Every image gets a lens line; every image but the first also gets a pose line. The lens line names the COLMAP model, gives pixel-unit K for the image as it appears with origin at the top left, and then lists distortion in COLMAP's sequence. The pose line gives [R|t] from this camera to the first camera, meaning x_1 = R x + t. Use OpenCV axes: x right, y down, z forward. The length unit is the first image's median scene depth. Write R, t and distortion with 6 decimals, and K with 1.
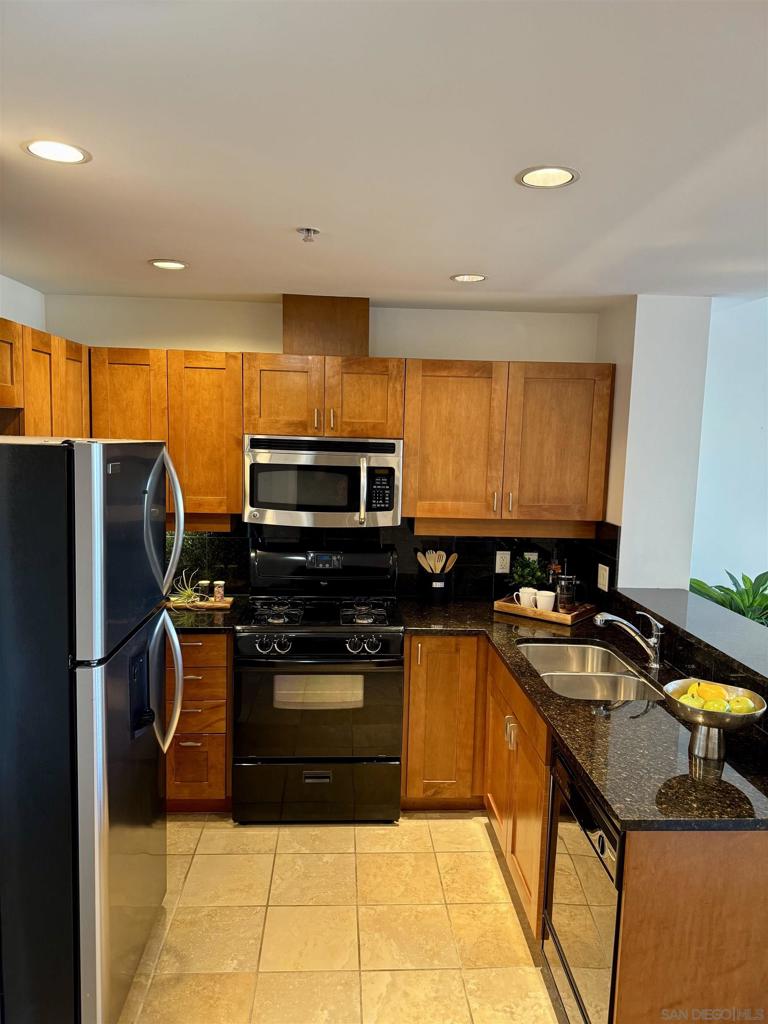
lens RADIAL K [[727.5, 0, 384.8], [0, 727.5, 513.5], [0, 0, 1]] dist [0.044434, -0.045273]
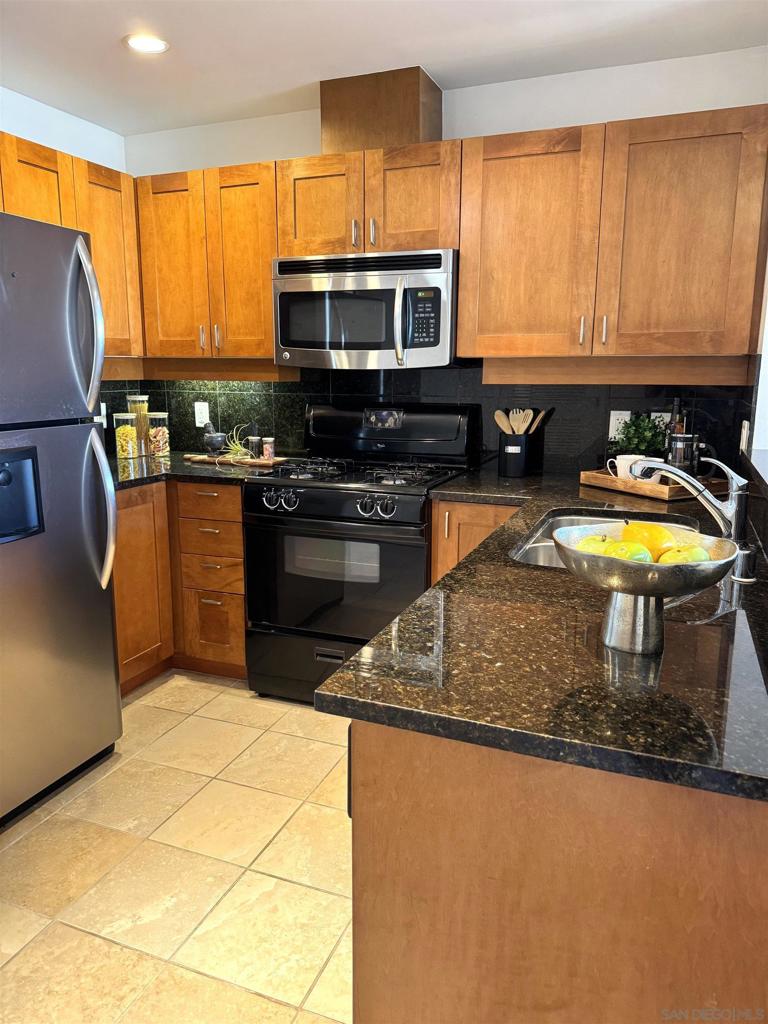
lens RADIAL K [[727.5, 0, 383.5], [0, 727.5, 514.8], [0, 0, 1]] dist [0.044434, -0.045273]
pose [[0.904158, 0.059824, -0.422988, 0.301945], [-0.024843, 0.995834, 0.087738, 0.111291], [0.426475, -0.068821, 0.901877, 0.254540]]
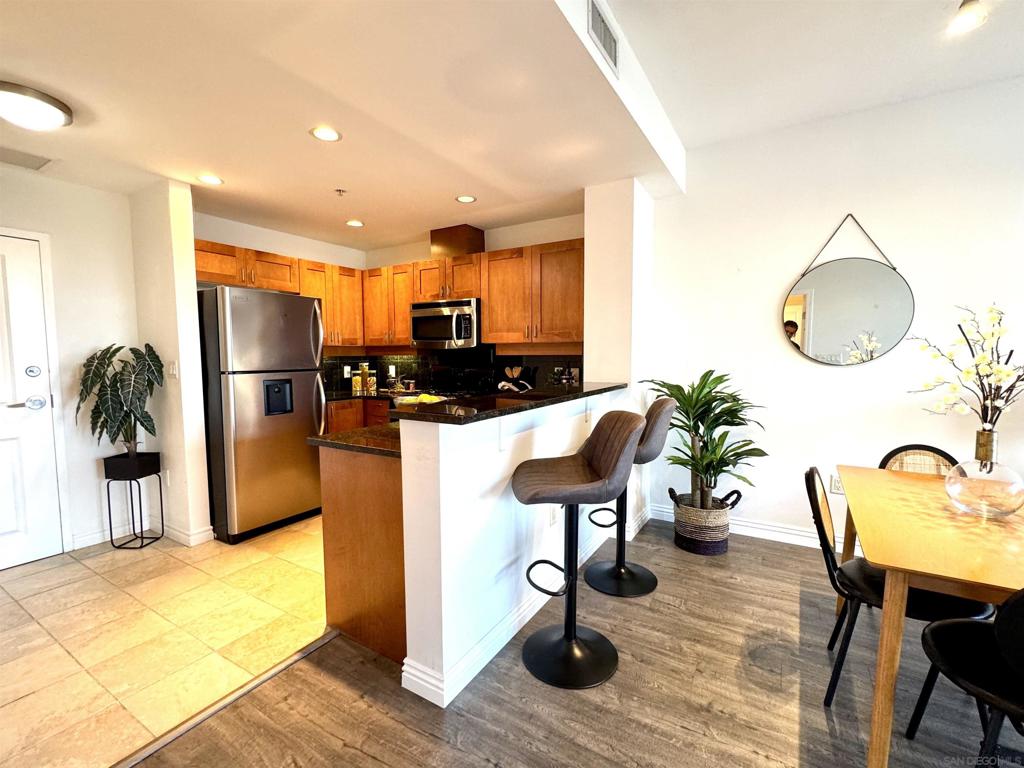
lens RADIAL K [[463.6, 0, 515.2], [0, 463.6, 386.4], [0, 0, 1]] dist [0.002245, 0.000096]
pose [[0.822590, 0.008610, -0.568570, 0.750429], [-0.032926, 0.998929, -0.032509, 0.147716], [0.567681, 0.045463, 0.821992, 0.134079]]
